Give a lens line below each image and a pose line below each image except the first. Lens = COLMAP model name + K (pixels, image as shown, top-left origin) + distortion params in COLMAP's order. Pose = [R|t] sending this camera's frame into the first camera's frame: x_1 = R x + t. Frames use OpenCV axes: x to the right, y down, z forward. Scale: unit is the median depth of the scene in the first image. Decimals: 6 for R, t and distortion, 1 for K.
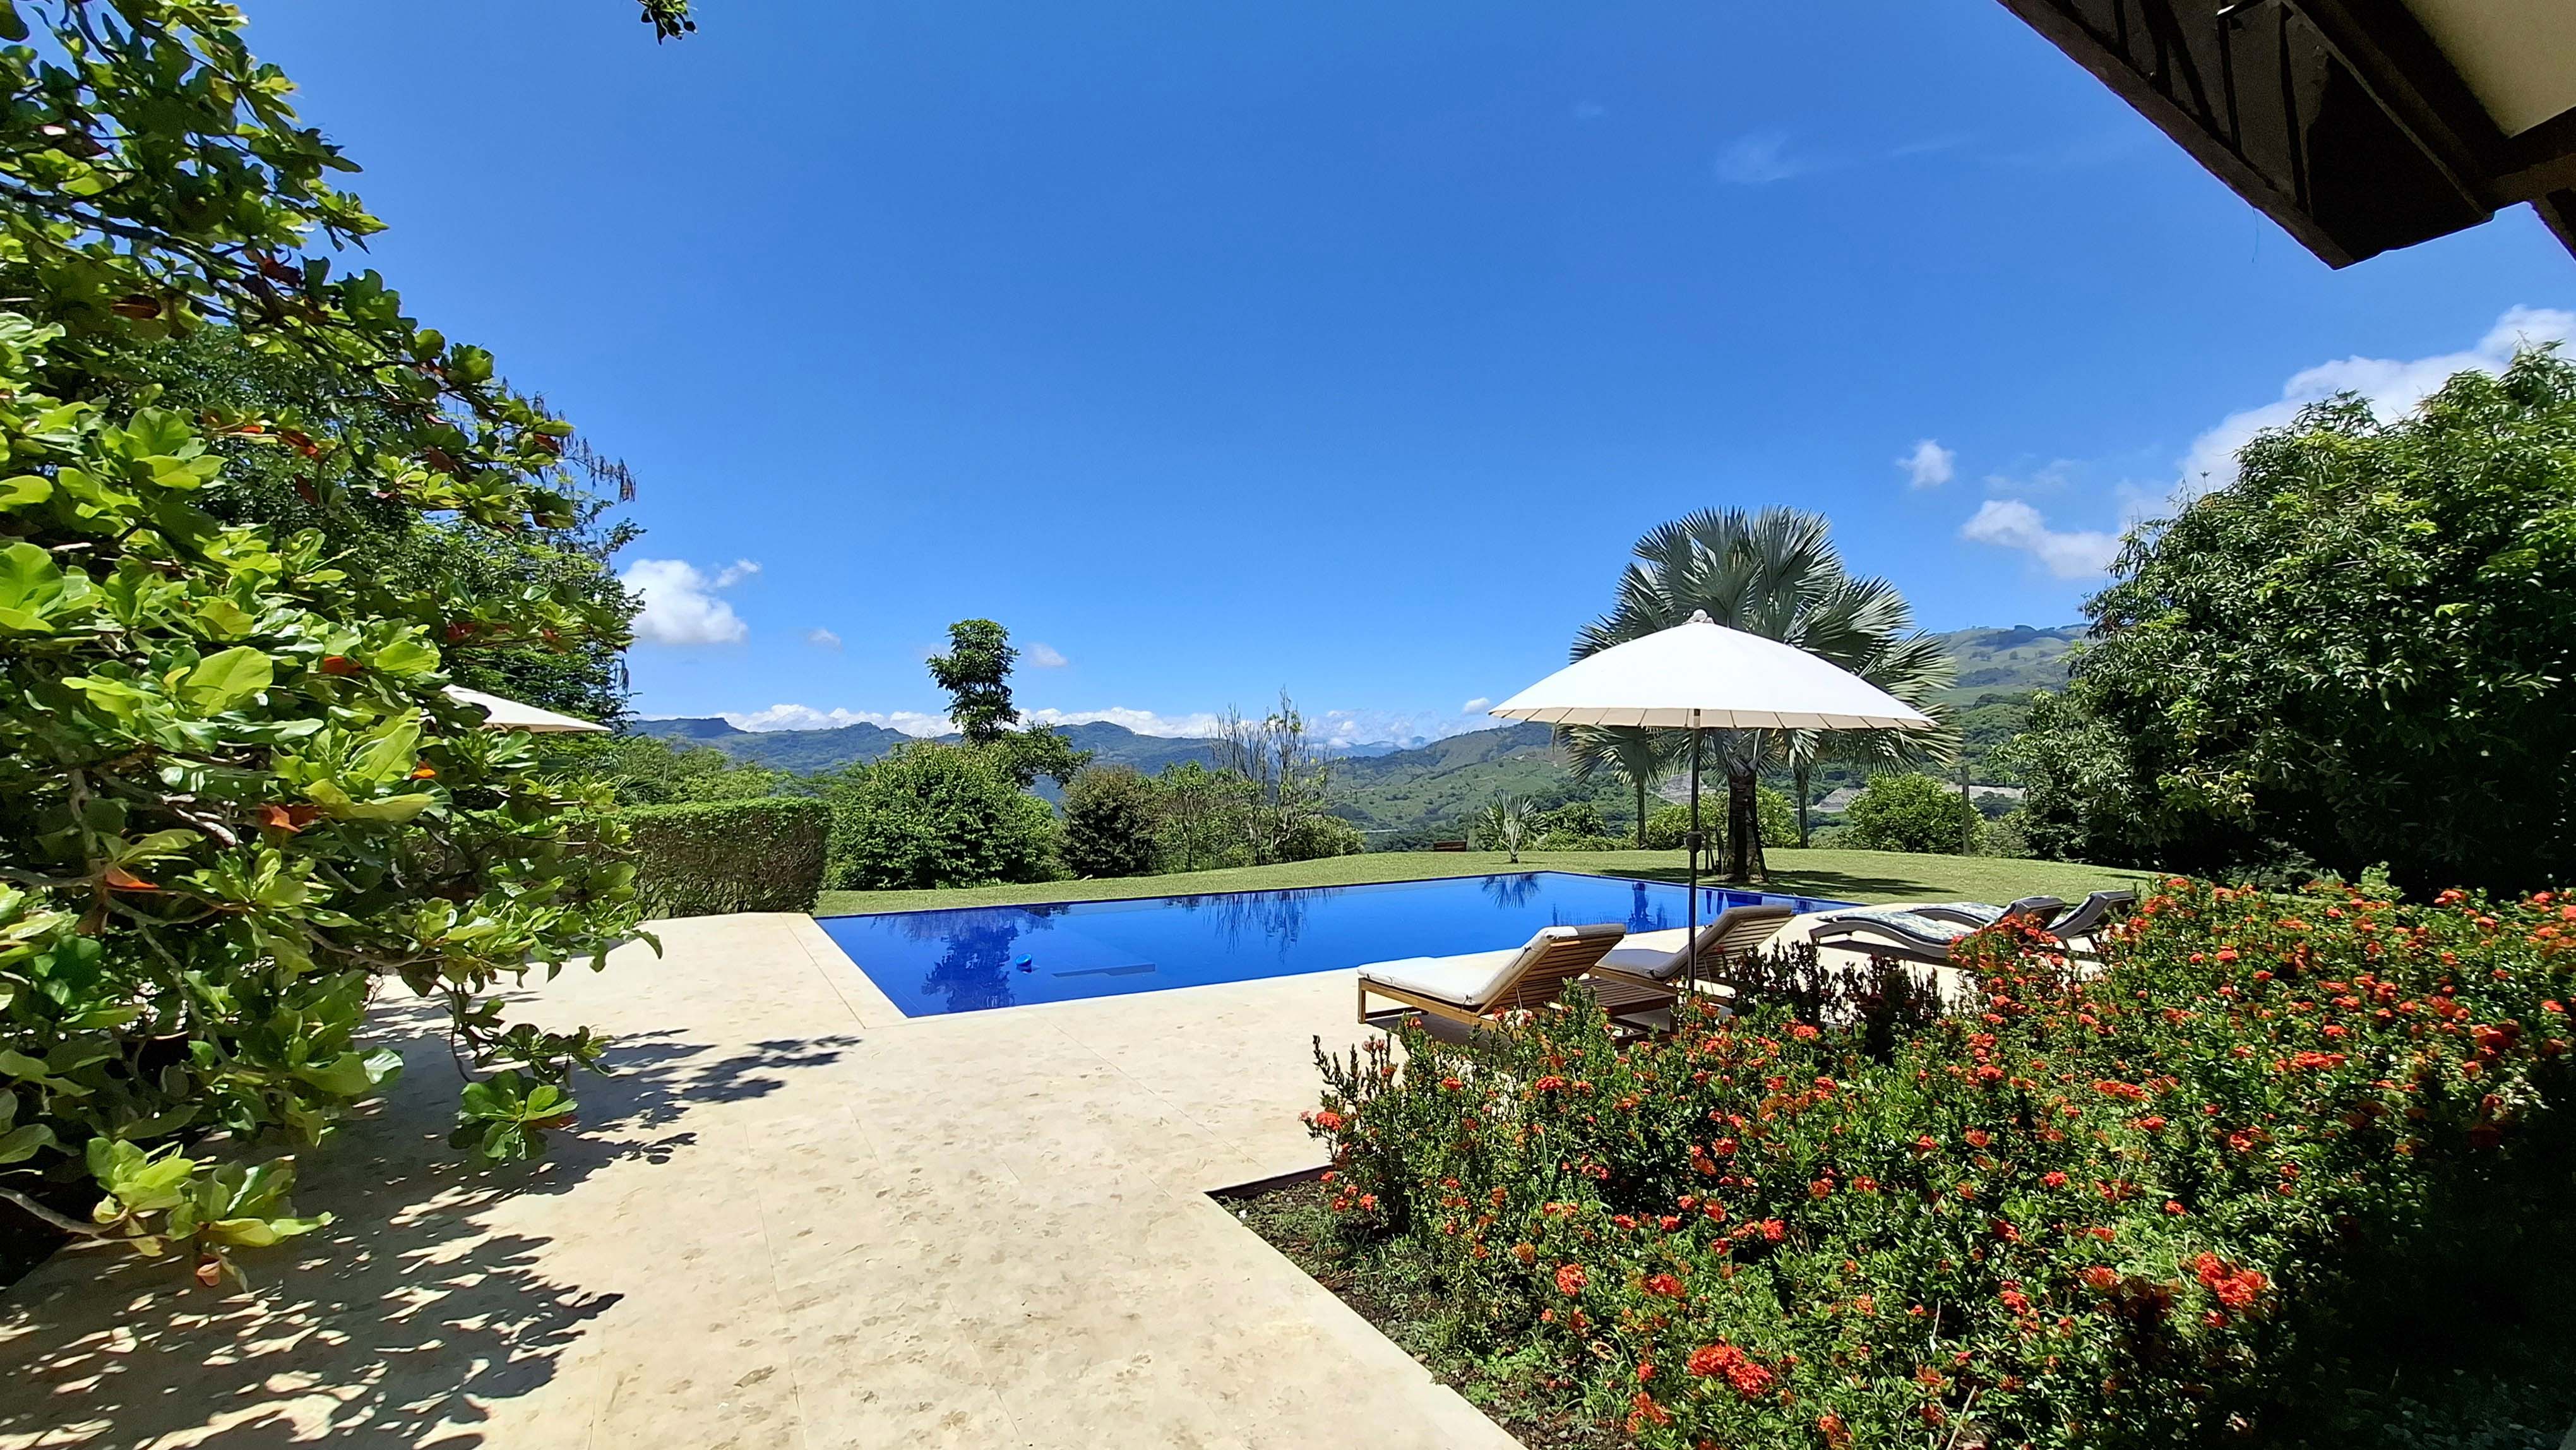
lens RADIAL K [[1042.2, 0, 1280.5], [0, 1042.2, 722.1], [0, 0, 1]] dist [0.000201, -0.000483]
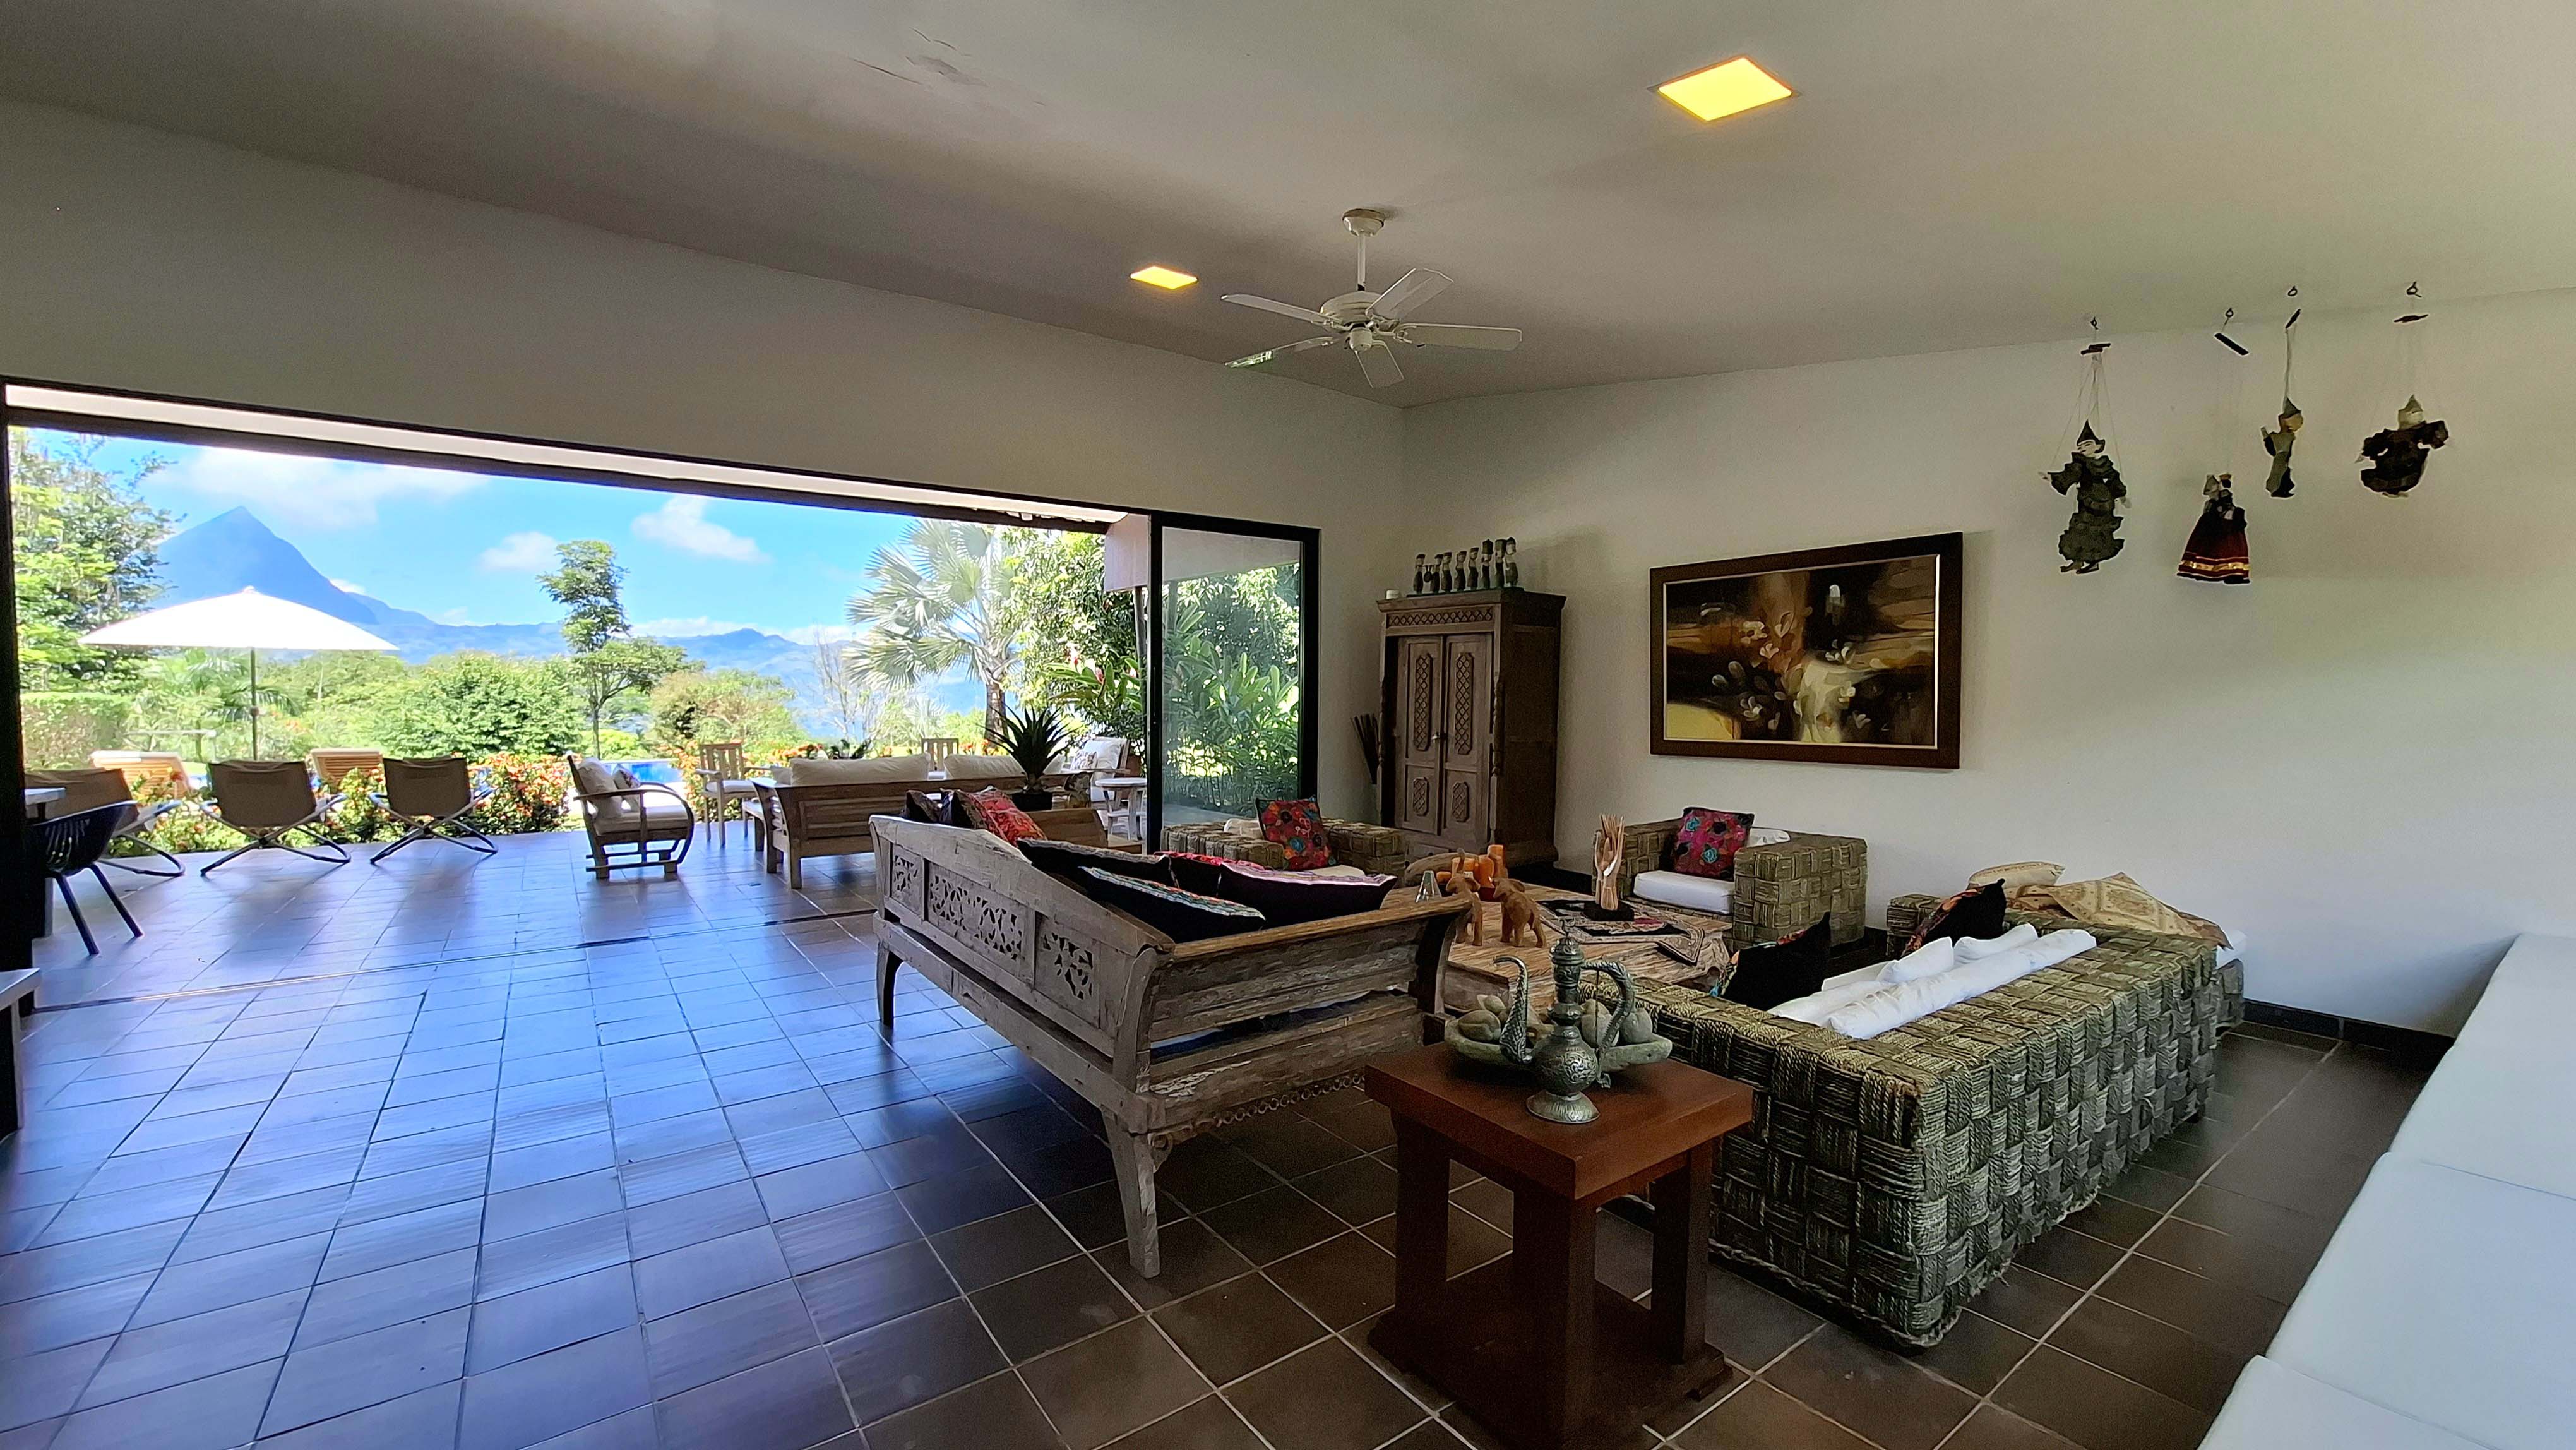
lens RADIAL K [[1042.2, 0, 1288.2], [0, 1042.2, 738.5], [0, 0, 1]] dist [0.000201, -0.000483]
pose [[0.997139, 0.002213, 0.075557, 0.487326], [-0.009835, 0.994872, 0.100662, -0.010243], [-0.074946, -0.101117, 0.992048, -0.228539]]
